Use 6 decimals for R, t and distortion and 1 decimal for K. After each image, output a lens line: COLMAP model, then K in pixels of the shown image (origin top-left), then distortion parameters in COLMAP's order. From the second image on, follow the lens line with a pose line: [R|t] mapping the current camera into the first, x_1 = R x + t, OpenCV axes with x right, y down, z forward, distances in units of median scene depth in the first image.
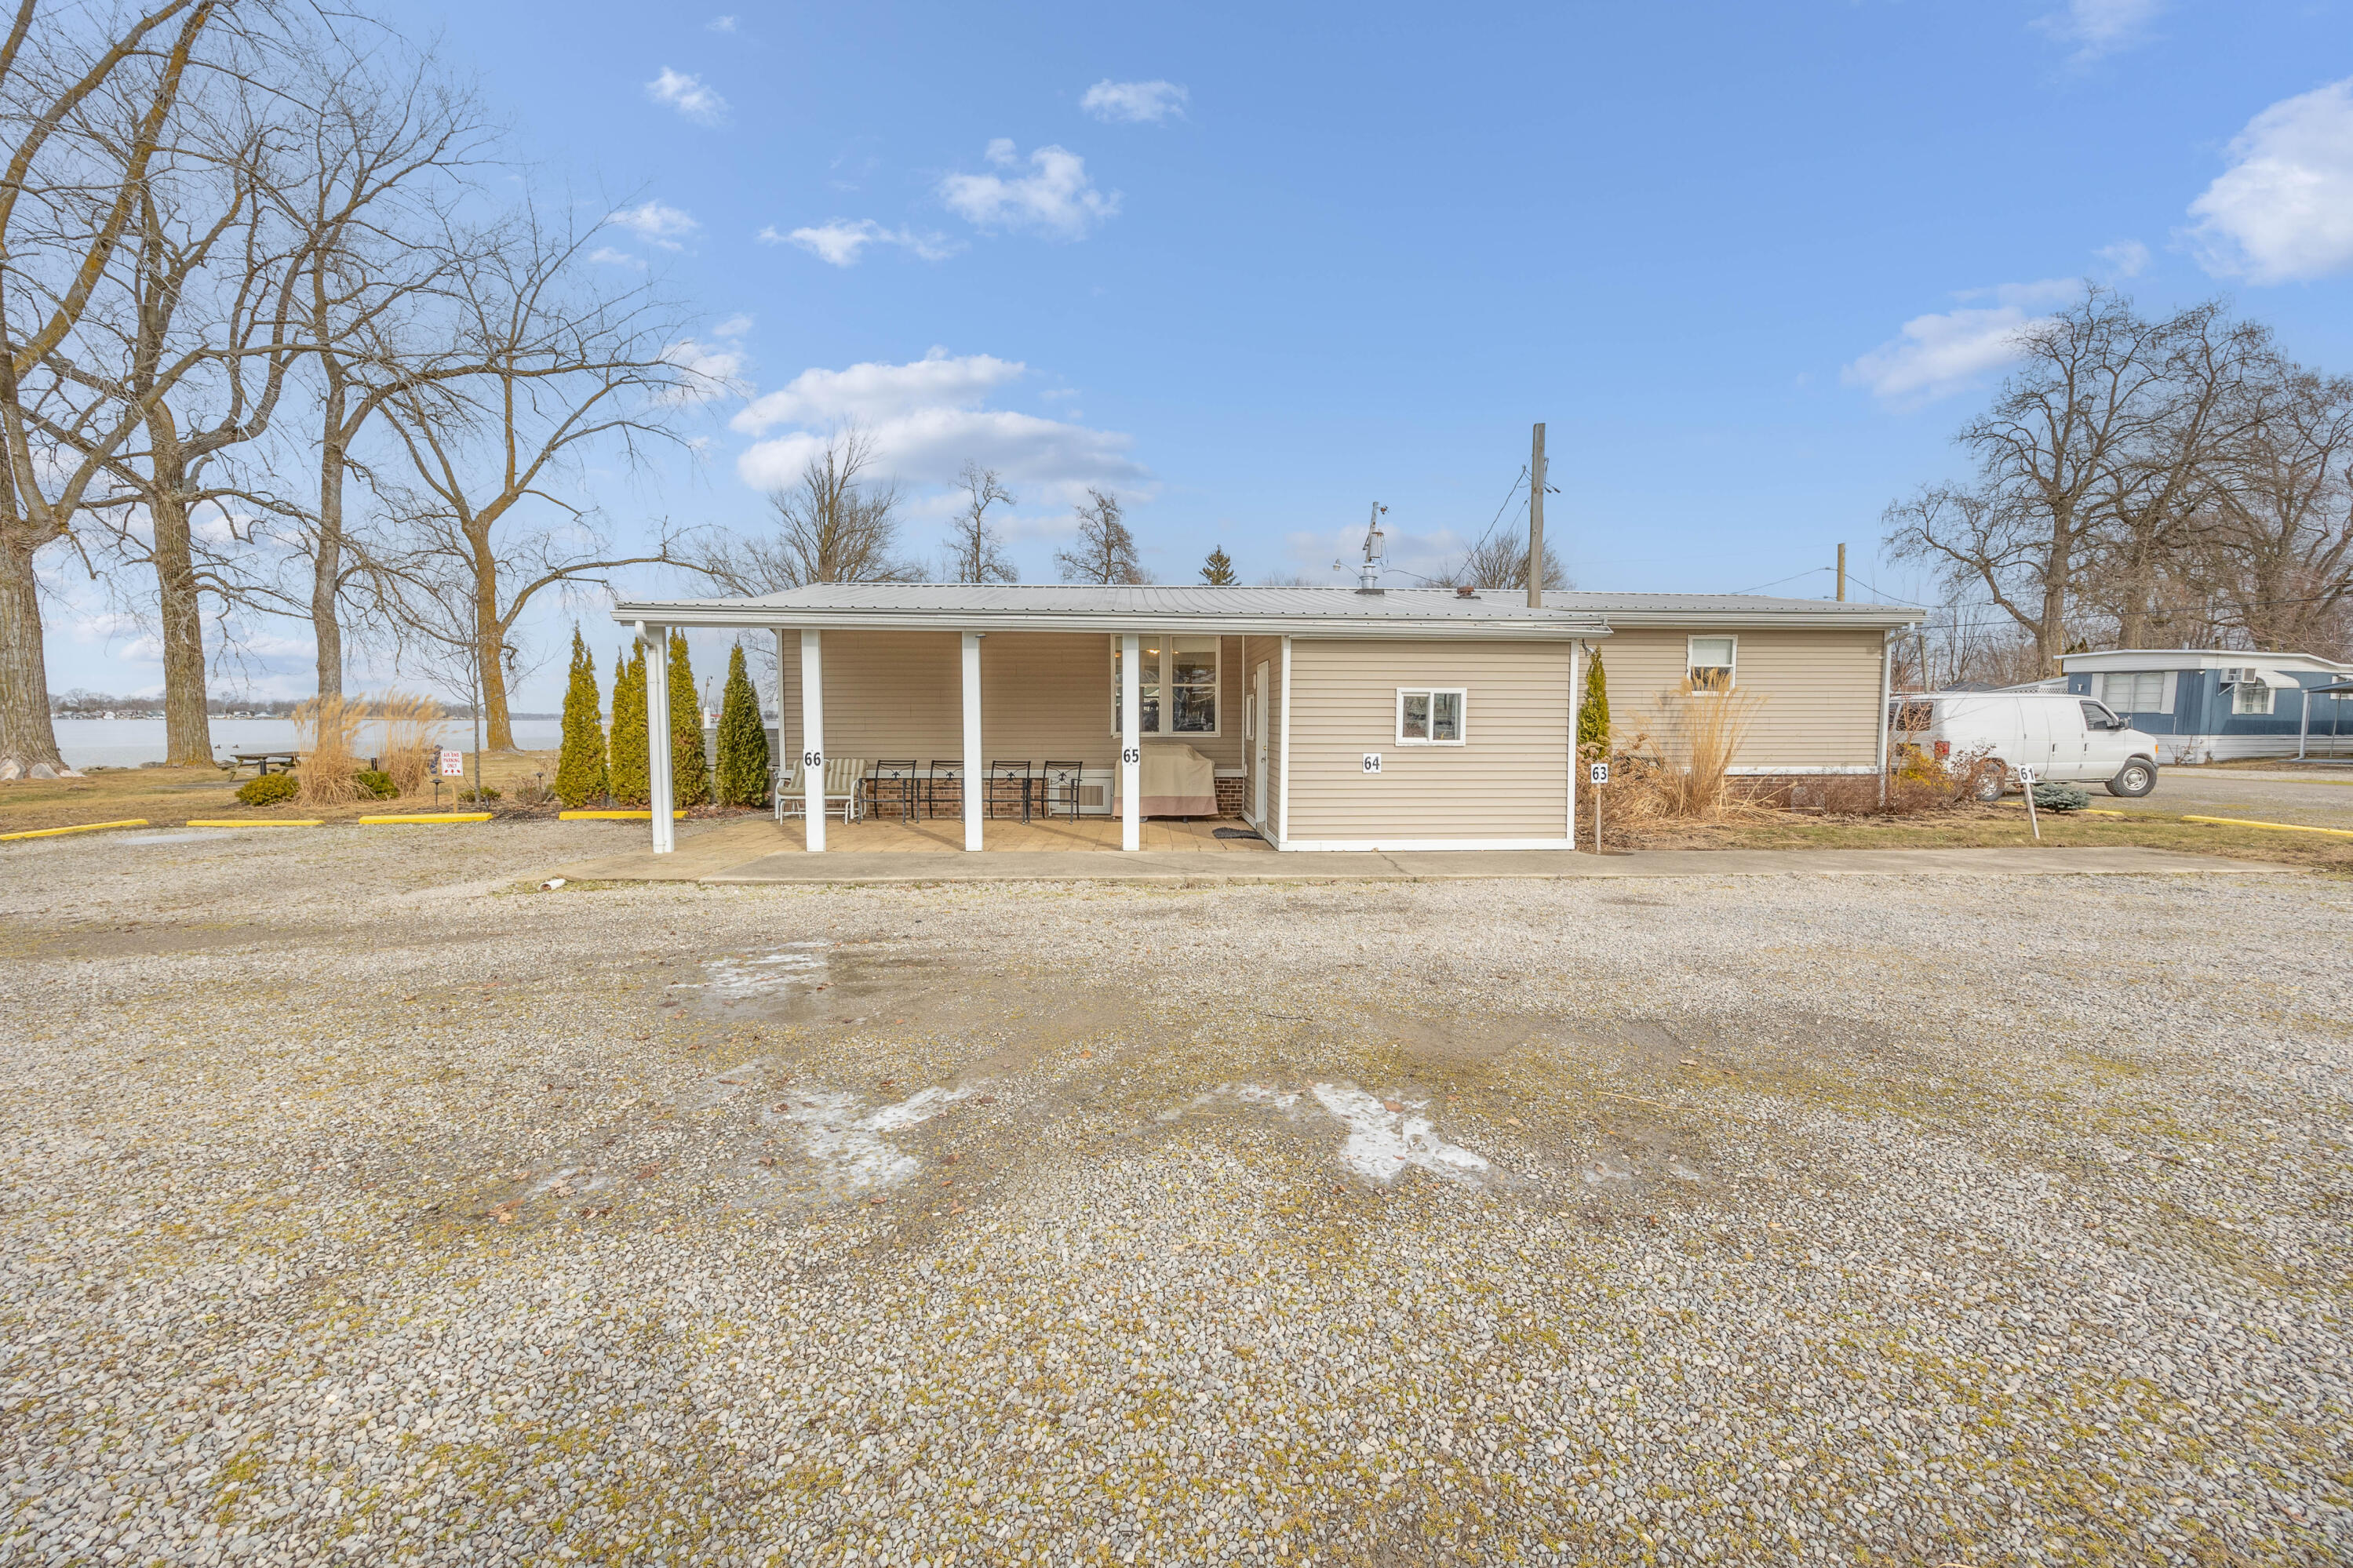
lens RADIAL K [[907.2, 0, 1171.7], [0, 907.2, 795.0], [0, 0, 1]] dist [-0.002416, -0.000465]
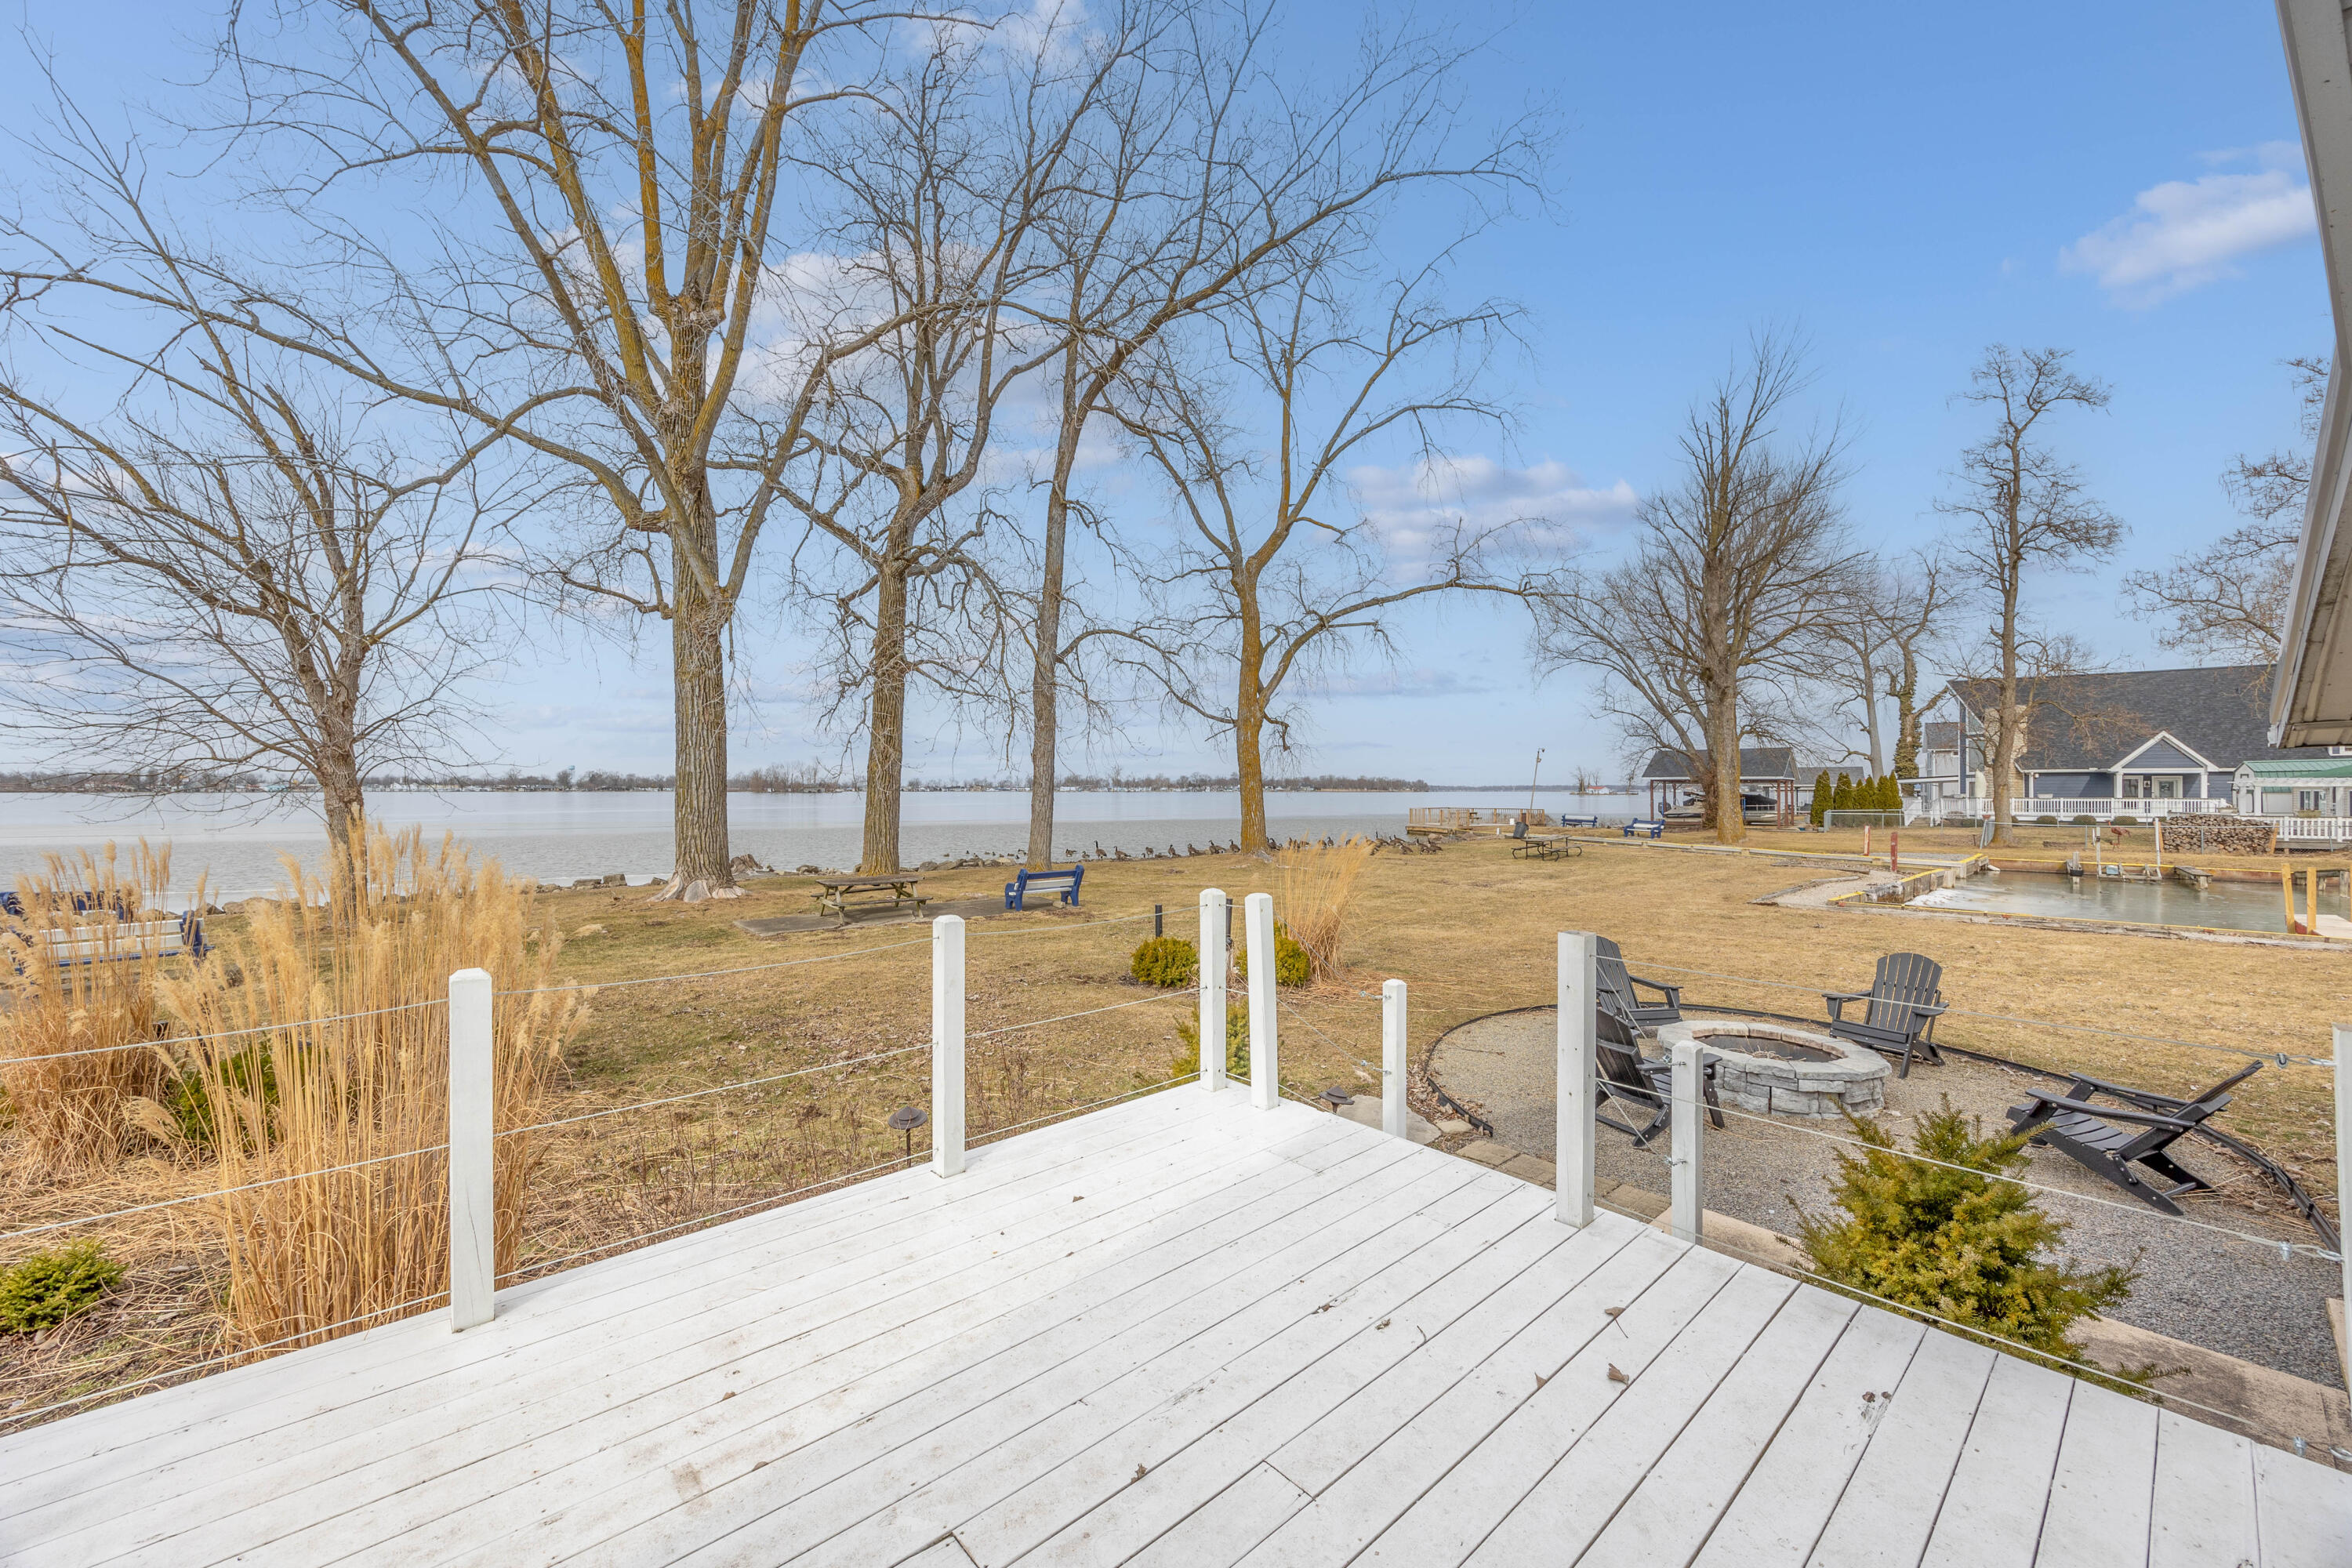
lens RADIAL K [[907.0, 0, 1180.4], [0, 907.0, 781.8], [0, 0, 1]] dist [-0.002416, -0.000465]
pose [[0.621831, -0.010937, -0.783075, -0.163830], [-0.061316, 0.996153, -0.062604, -0.057247], [0.780747, 0.086944, 0.618769, 0.454767]]
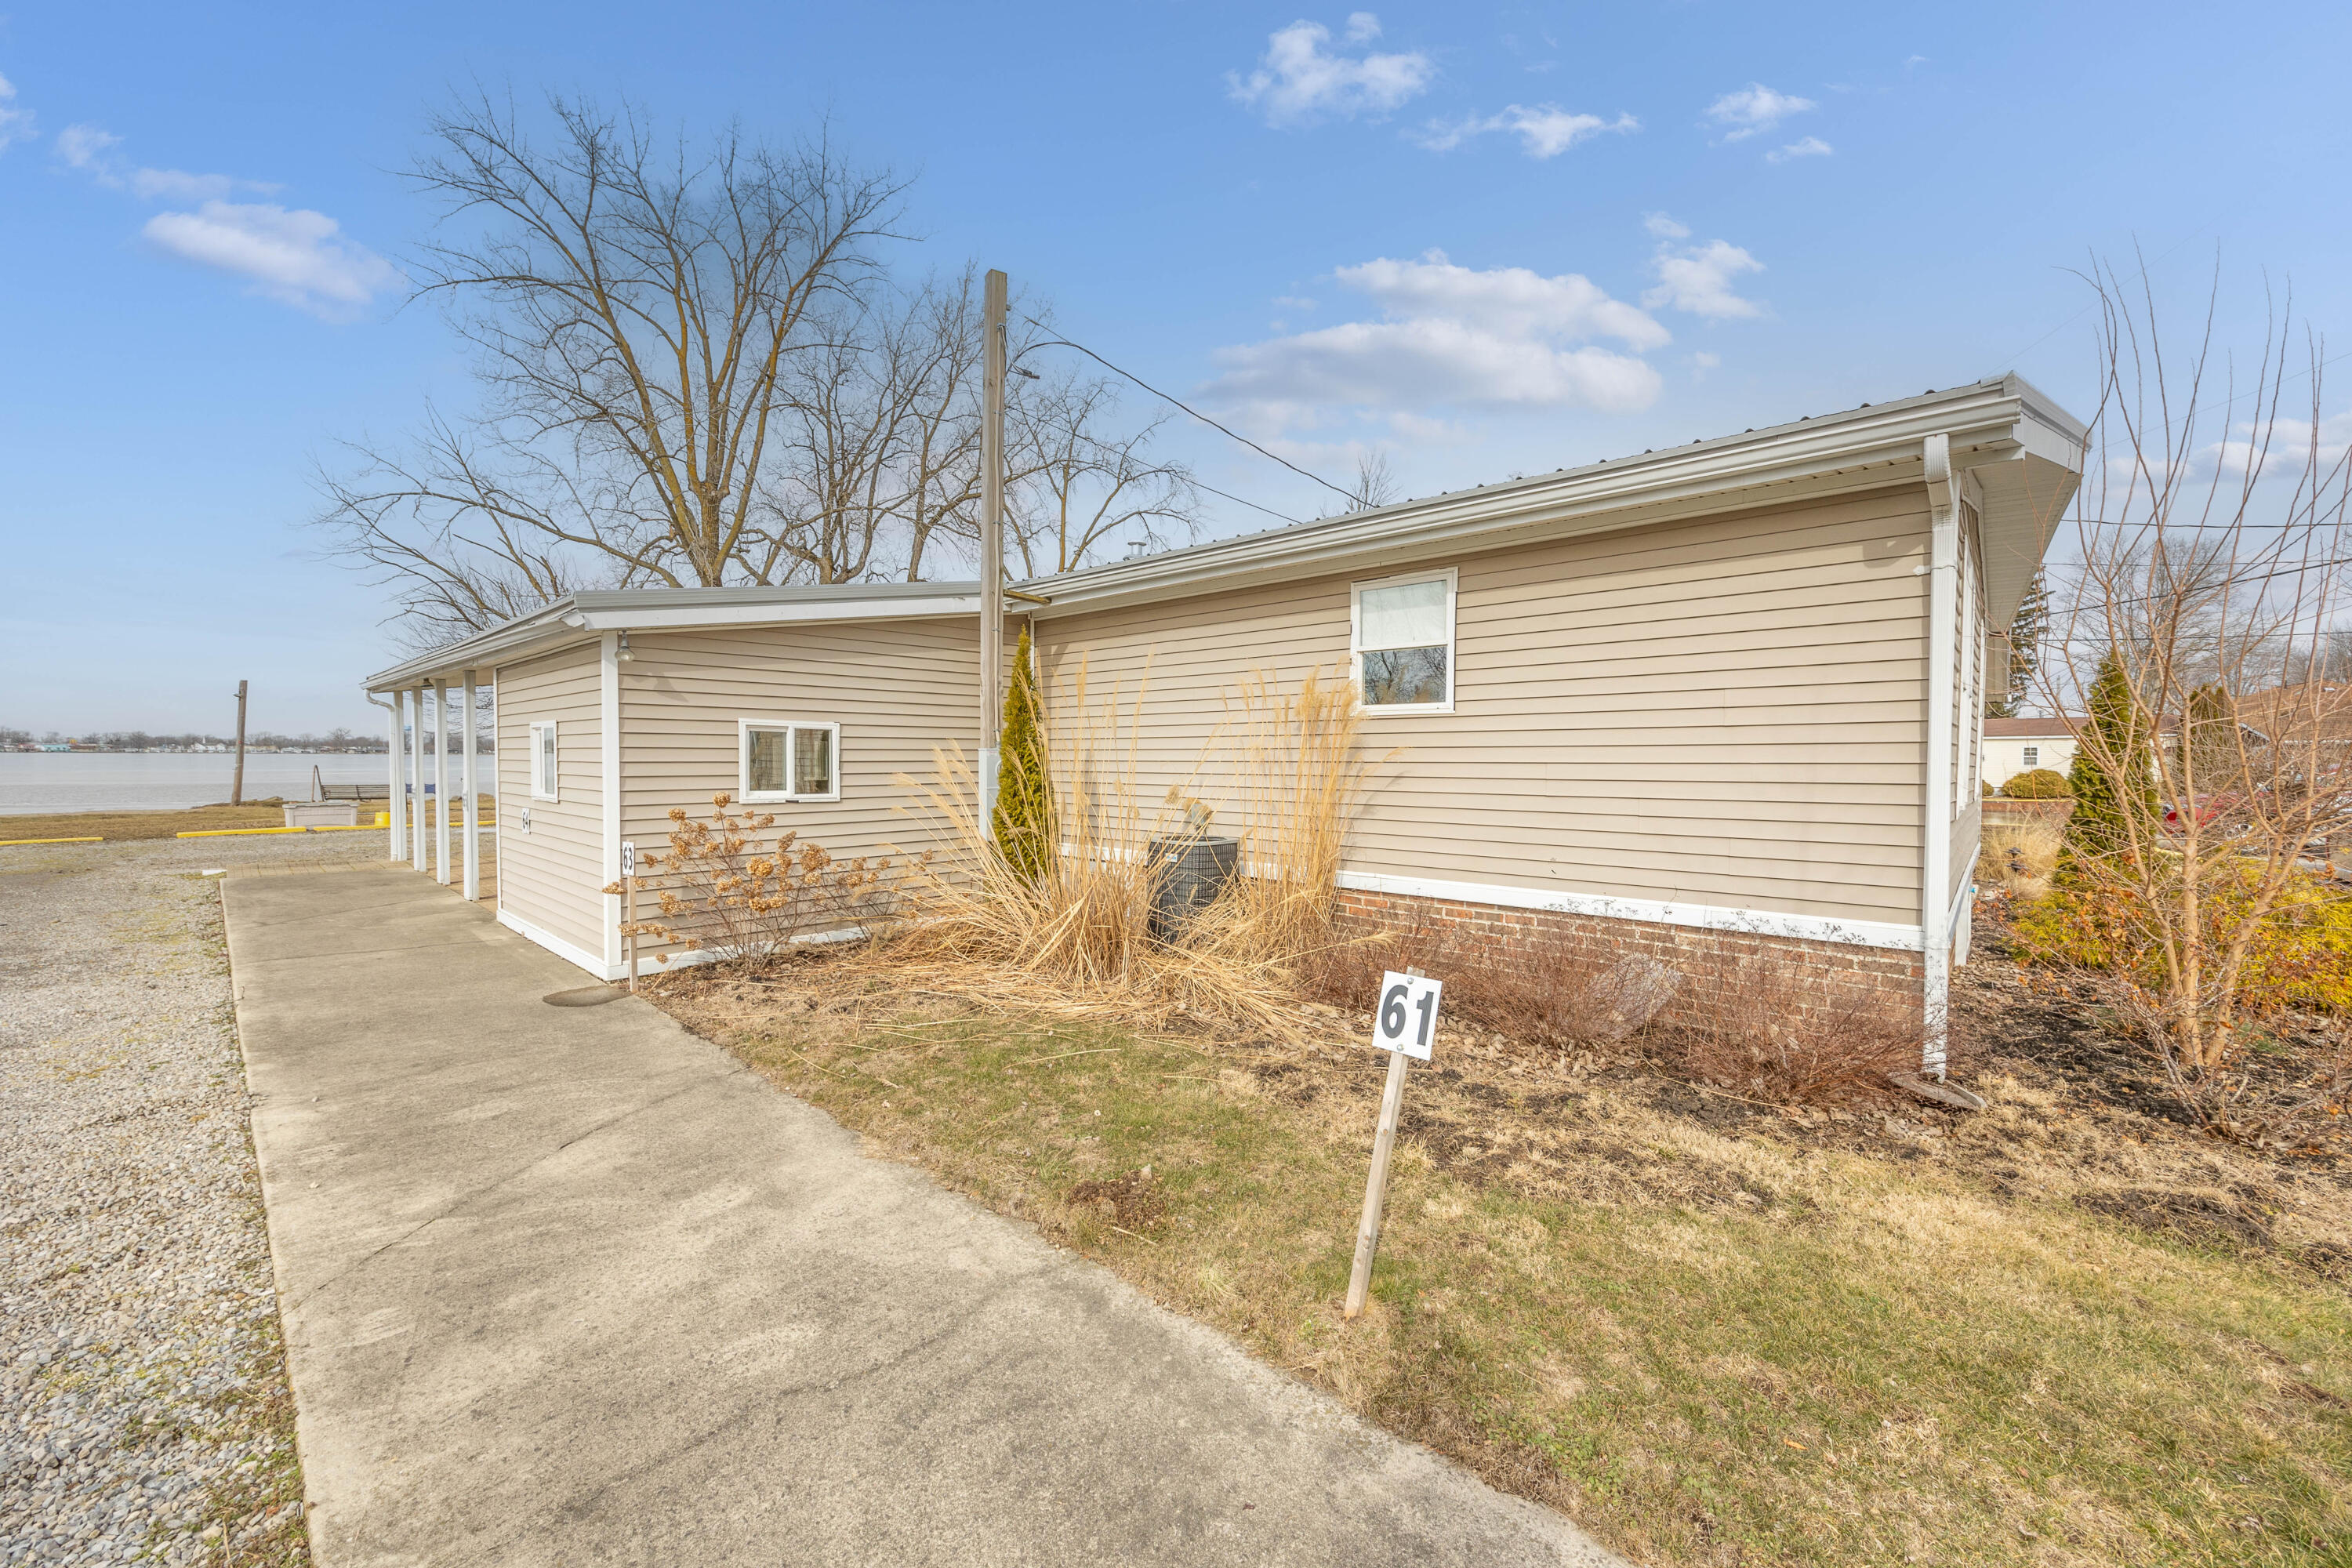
lens RADIAL K [[907.0, 0, 1185.8], [0, 907.0, 776.2], [0, 0, 1]] dist [-0.002416, -0.000465]
pose [[0.710969, 0.015529, -0.703052, 0.305923], [-0.060250, 0.997425, -0.038896, -0.020974], [0.700638, 0.070013, 0.710074, 0.228215]]
